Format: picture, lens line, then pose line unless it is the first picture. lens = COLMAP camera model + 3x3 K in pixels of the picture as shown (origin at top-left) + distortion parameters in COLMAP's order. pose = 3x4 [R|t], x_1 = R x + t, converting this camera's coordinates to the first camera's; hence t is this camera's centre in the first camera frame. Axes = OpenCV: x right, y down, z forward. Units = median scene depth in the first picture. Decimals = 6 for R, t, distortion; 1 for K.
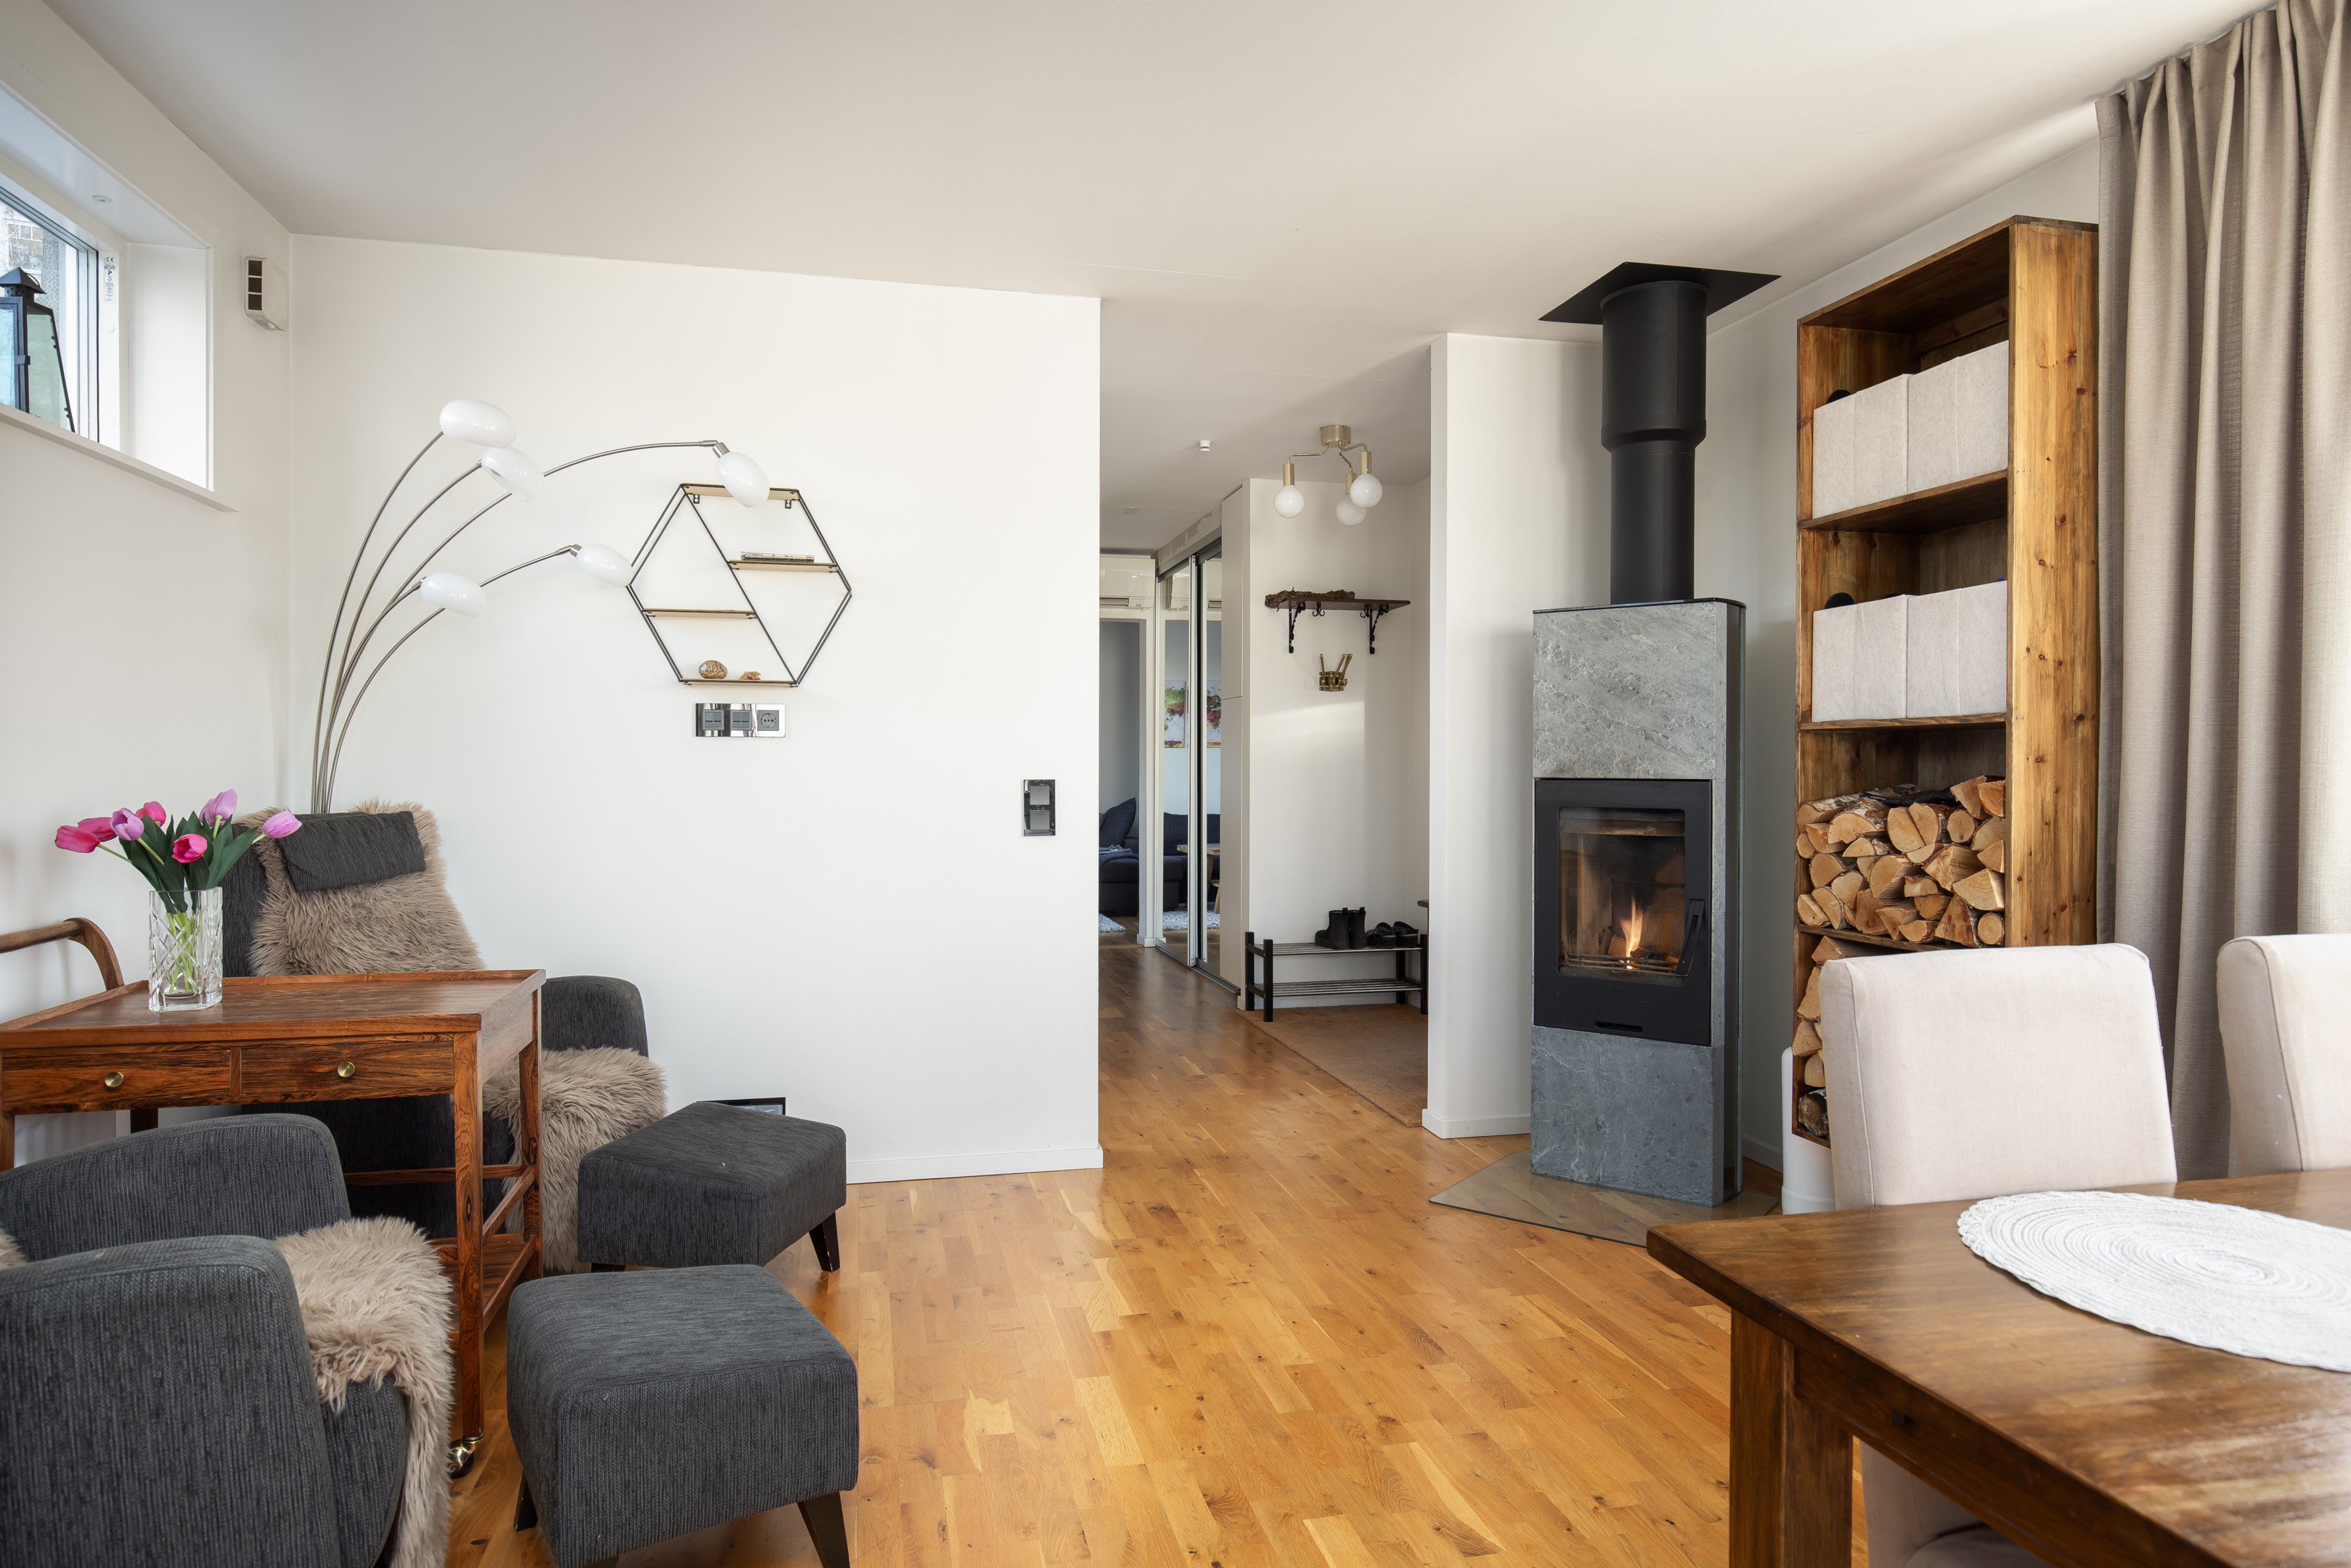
lens RADIAL K [[1427.8, 0, 1172.9], [0, 1427.8, 781.6], [0, 0, 1]] dist [-0.002224, 0.003070]
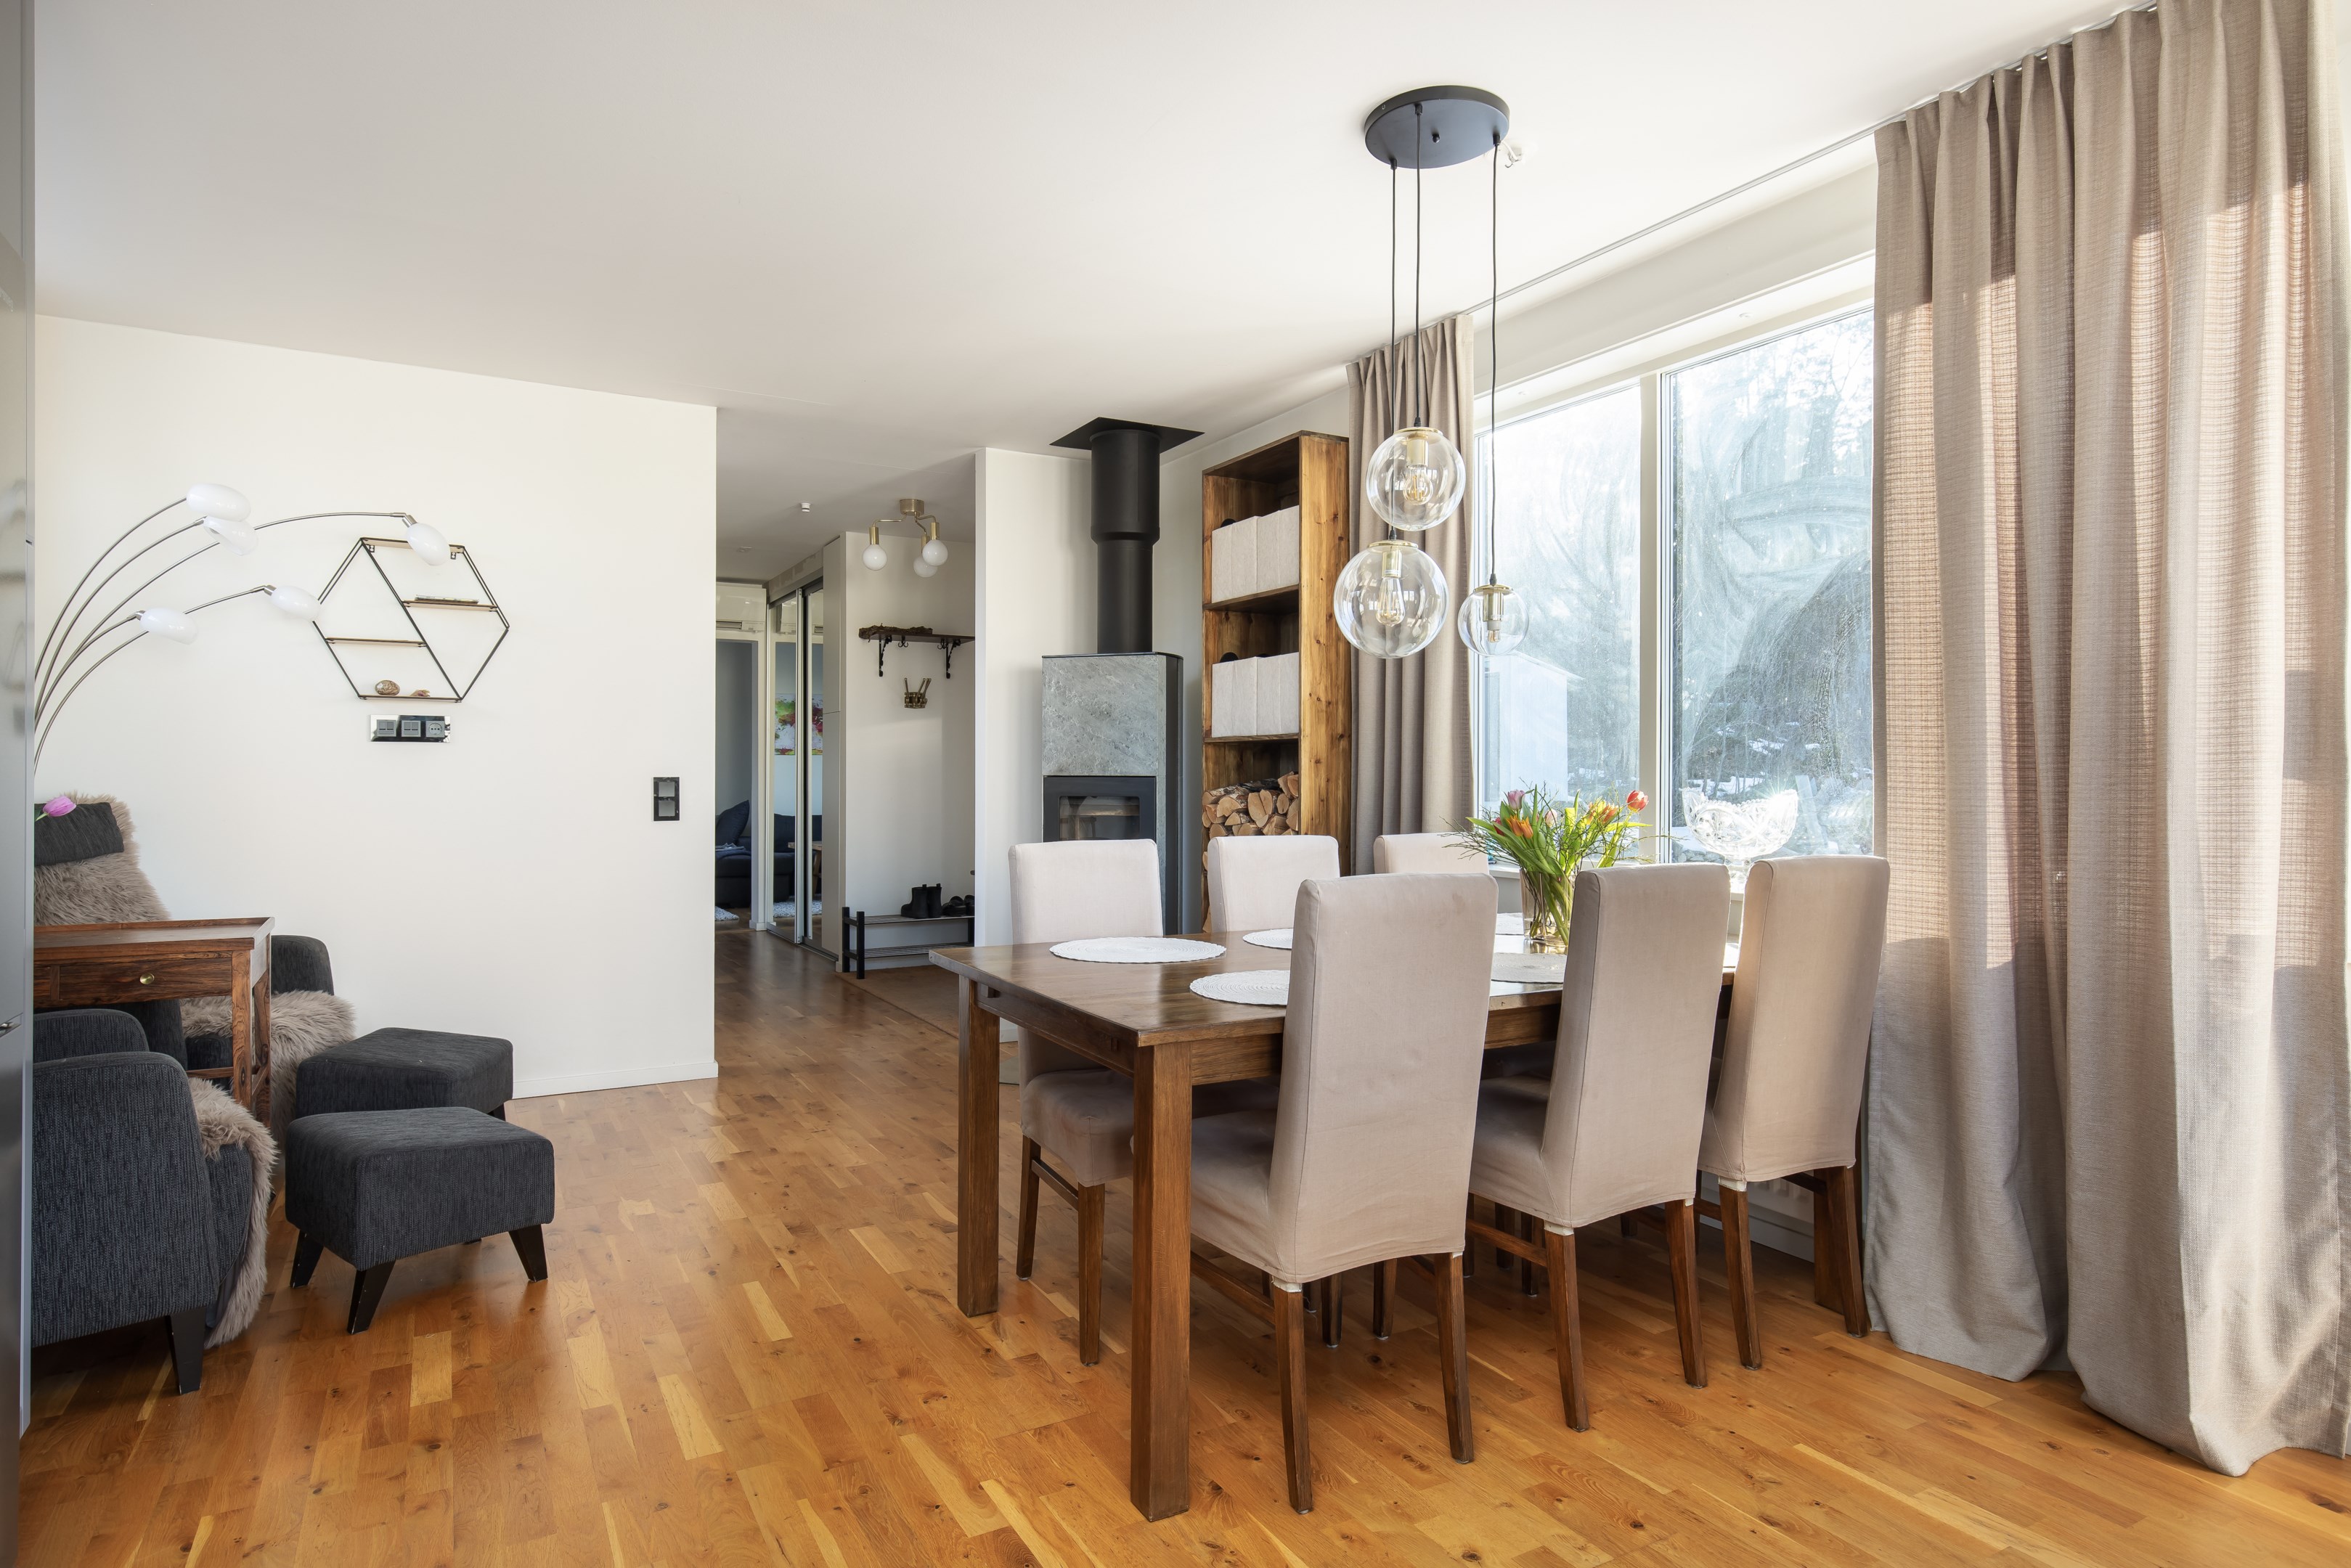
lens RADIAL K [[1328.1, 0, 1139.7], [0, 1328.1, 776.5], [0, 0, 1]] dist [0.009180, 0.000413]
pose [[0.966693, 0.000646, 0.255939, 0.013609], [0.001669, 0.999960, -0.008826, 0.010807], [-0.255935, 0.008959, 0.966653, -0.308126]]
